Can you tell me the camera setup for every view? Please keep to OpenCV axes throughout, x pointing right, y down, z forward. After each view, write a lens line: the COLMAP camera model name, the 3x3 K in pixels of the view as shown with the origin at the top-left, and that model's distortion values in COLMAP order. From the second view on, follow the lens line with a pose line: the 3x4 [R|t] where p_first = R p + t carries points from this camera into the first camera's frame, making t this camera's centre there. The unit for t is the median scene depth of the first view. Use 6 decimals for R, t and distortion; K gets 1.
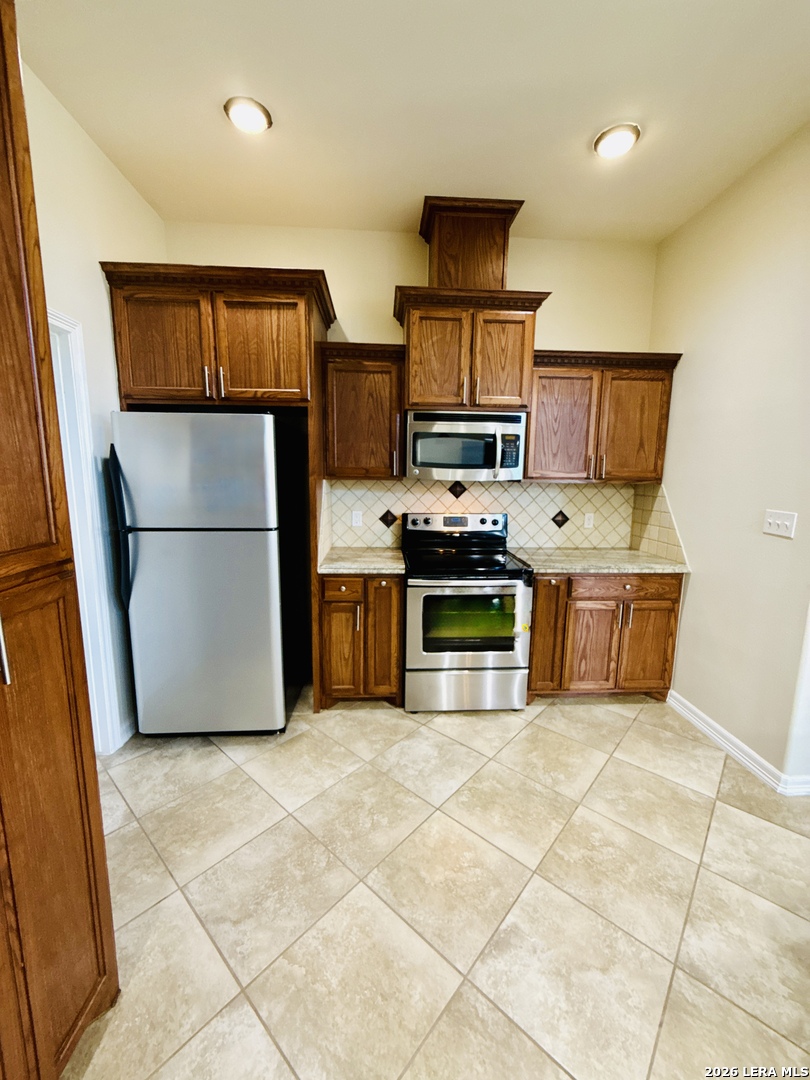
lens RADIAL K [[433.9, 0, 401.1], [0, 433.9, 535.9], [0, 0, 1]] dist [-0.000994, 0.000299]
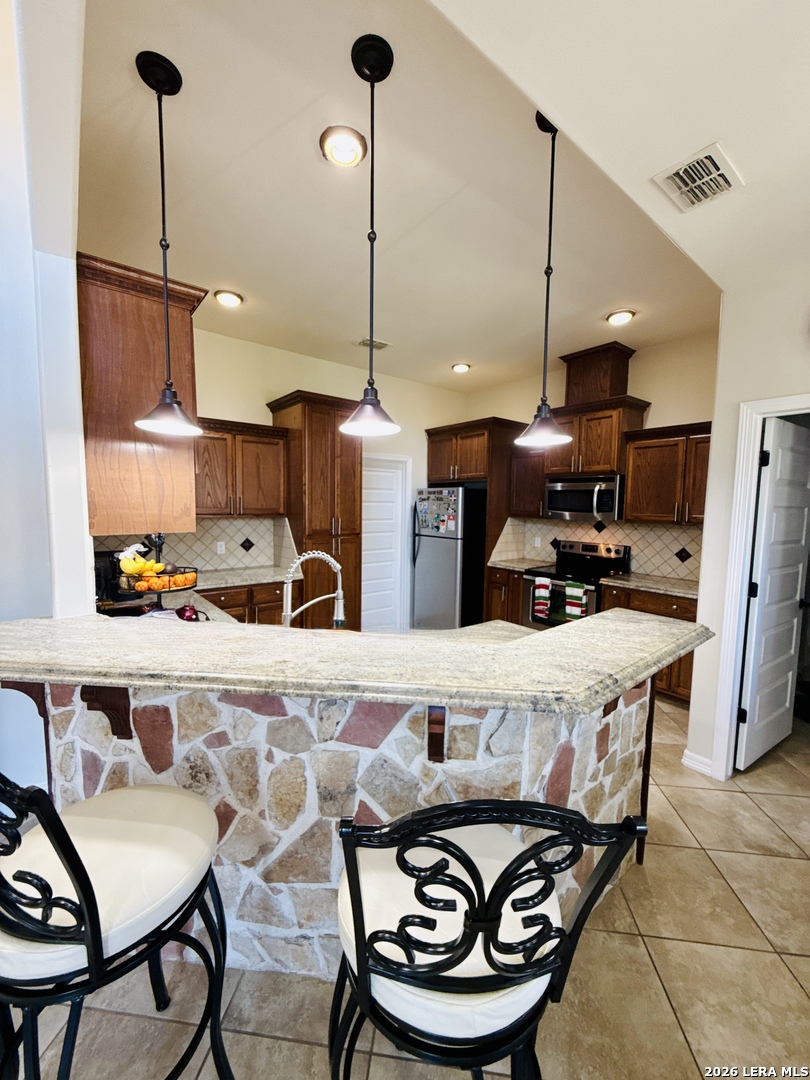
lens RADIAL K [[433.9, 0, 409.6], [0, 433.9, 540.2], [0, 0, 1]] dist [-0.000994, 0.000299]
pose [[0.577689, 0.066151, -0.813572, 1.195240], [-0.129703, 0.991486, -0.011481, 0.042946], [0.805886, 0.112155, 0.581351, -0.413563]]
